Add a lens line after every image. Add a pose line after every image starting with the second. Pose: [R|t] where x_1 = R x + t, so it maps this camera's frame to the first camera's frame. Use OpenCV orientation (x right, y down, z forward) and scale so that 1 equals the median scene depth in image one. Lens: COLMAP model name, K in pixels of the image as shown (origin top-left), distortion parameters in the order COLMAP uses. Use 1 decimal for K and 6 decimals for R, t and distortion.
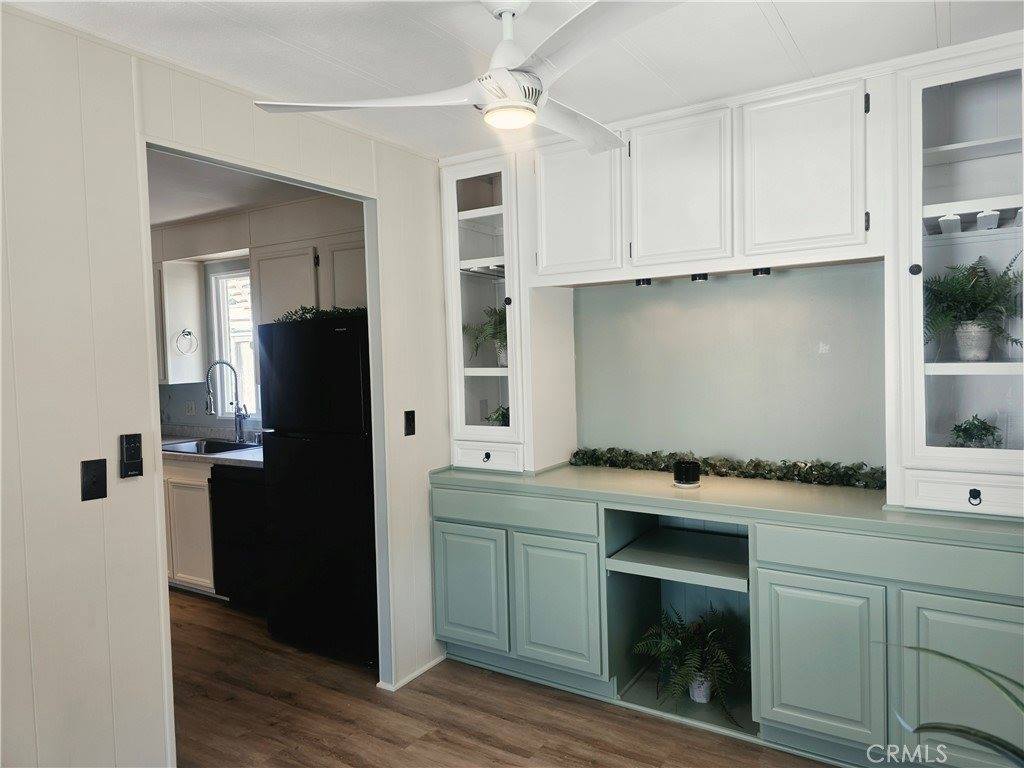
lens RADIAL K [[687.2, 0, 521.1], [0, 687.2, 389.1], [0, 0, 1]] dist [0.070277, -0.055777]
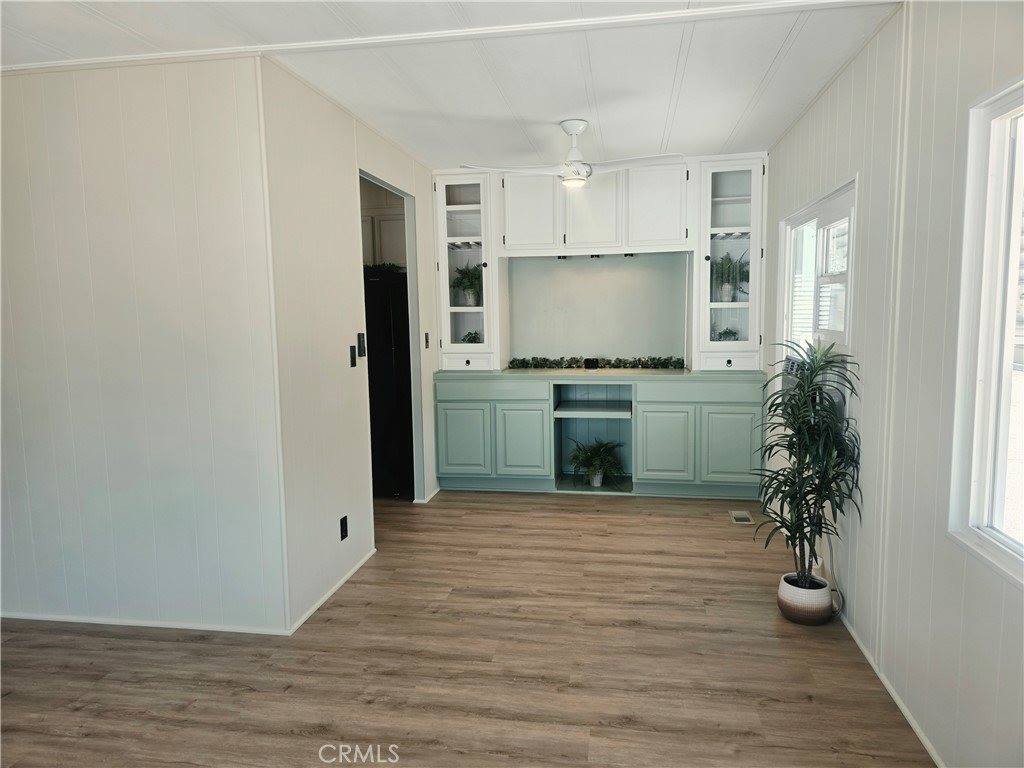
lens RADIAL K [[689.6, 0, 498.3], [0, 689.6, 410.0], [0, 0, 1]] dist [0.047113, -0.037476]
pose [[0.928167, -0.042125, 0.369772, -0.641531], [0.012065, 0.996457, 0.083234, 0.082714], [-0.371968, -0.072794, 0.925387, -0.583387]]
